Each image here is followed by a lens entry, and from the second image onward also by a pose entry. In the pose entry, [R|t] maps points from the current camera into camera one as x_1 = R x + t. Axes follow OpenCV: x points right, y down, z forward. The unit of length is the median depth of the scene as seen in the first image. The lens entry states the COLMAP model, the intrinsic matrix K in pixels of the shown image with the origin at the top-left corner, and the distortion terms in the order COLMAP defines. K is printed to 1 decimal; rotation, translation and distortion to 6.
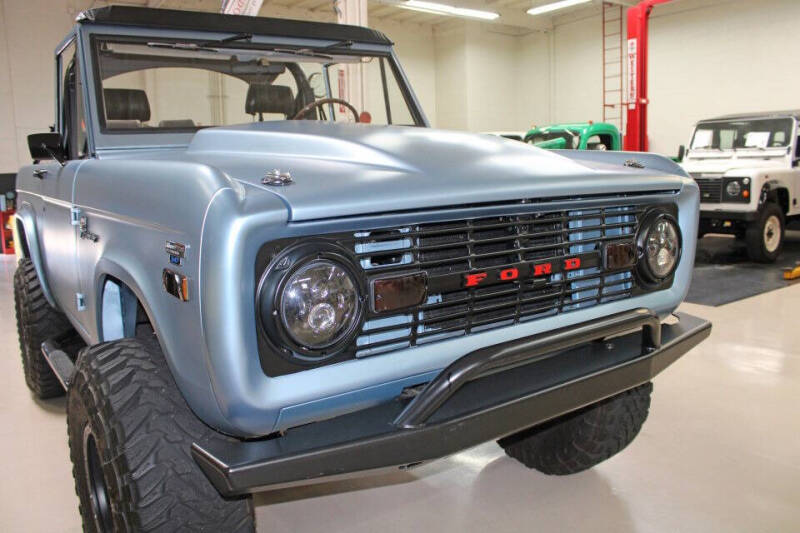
lens RADIAL K [[673.7, 0, 400.0], [0, 673.7, 266.5], [0, 0, 1]] dist [-0.155929, 0.145930]
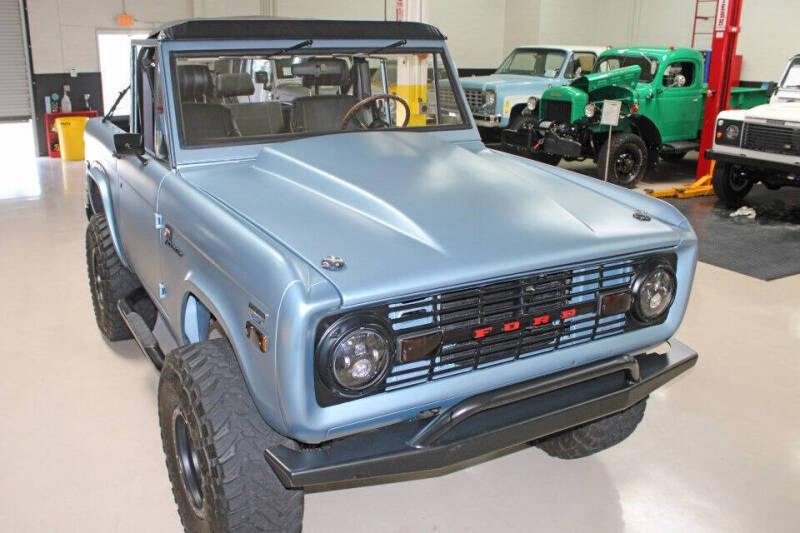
lens RADIAL K [[752.5, 0, 377.0], [0, 752.5, 269.4], [0, 0, 1]] dist [-0.169507, 0.175090]
pose [[0.992590, 0.069354, -0.099778, 0.043318], [-0.053273, 0.986373, 0.155661, -0.287915], [0.109214, -0.149192, 0.982758, -0.375734]]
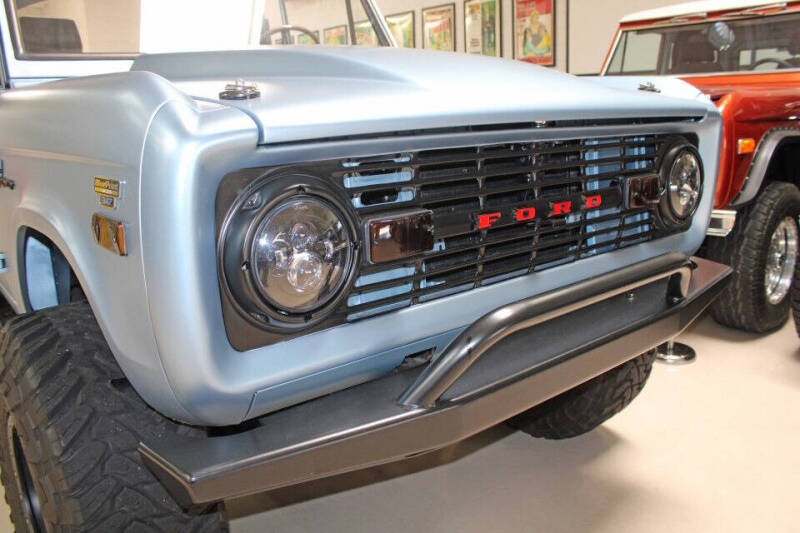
lens RADIAL K [[673.7, 0, 400.0], [0, 673.7, 266.5], [0, 0, 1]] dist [-0.155929, 0.145930]
pose [[0.996960, -0.027537, 0.072892, -0.050936], [0.022593, 0.997443, 0.067798, 0.016207], [-0.074573, -0.065945, 0.995033, 0.182439]]
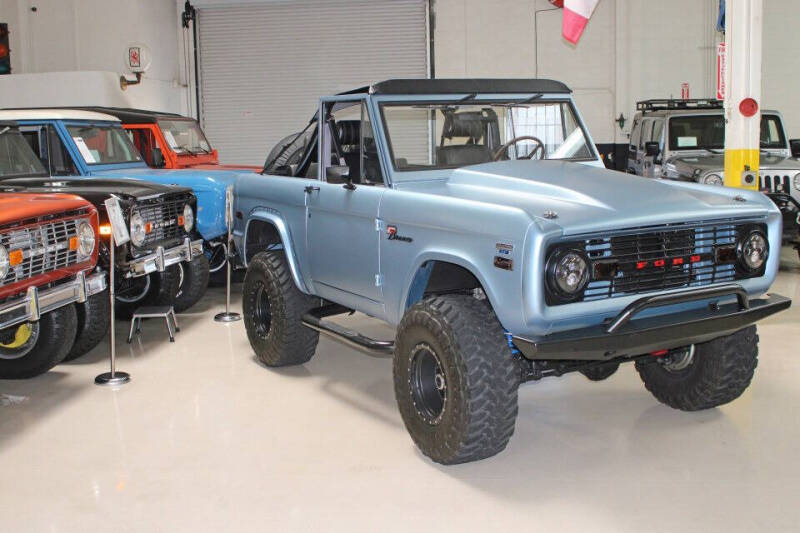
lens RADIAL K [[975.8, 0, 400.0], [0, 975.8, 266.5], [0, 0, 1]] dist [-0.075805, 0.010483]
pose [[0.995056, 0.016472, -0.097940, -0.286024], [-0.017369, 0.999815, -0.008312, 0.054724], [0.097785, 0.009972, 0.995158, -1.732584]]
